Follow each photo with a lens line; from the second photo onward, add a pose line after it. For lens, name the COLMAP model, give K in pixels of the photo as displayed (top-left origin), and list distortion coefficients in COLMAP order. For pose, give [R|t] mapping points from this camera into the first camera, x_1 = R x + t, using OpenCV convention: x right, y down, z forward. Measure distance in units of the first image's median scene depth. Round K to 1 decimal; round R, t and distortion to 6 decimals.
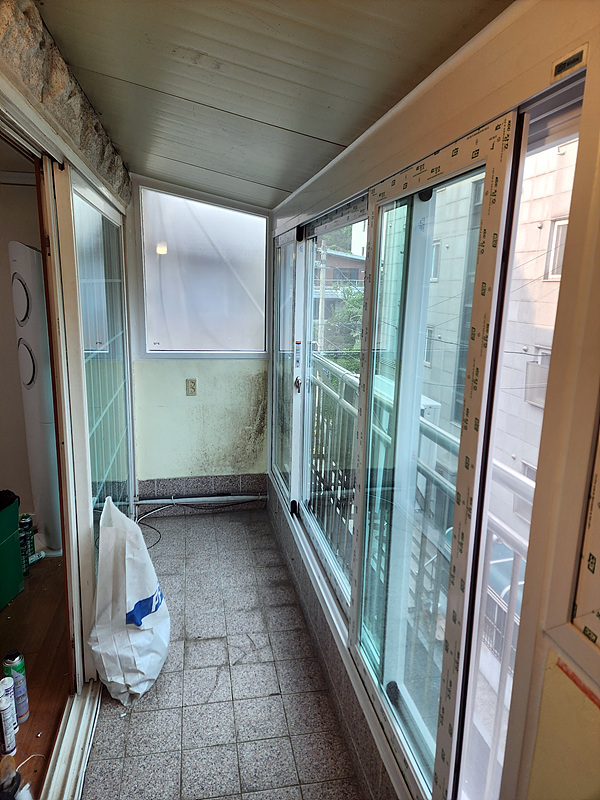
lens RADIAL K [[530.8, 0, 301.3], [0, 530.8, 394.5], [0, 0, 1]] dist [0.108467, -0.108501]
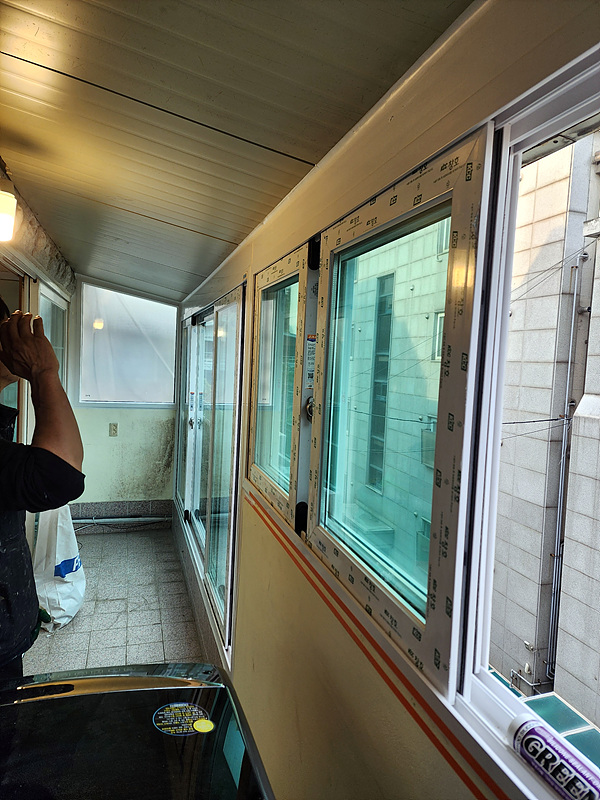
lens RADIAL K [[530.8, 0, 301.3], [0, 530.8, 394.5], [0, 0, 1]] dist [0.108467, -0.108501]
pose [[0.993668, 0.017546, 0.110976, 0.110982], [-0.001934, 0.990256, -0.139244, 0.090688], [-0.112338, 0.138148, 0.984020, -0.385943]]
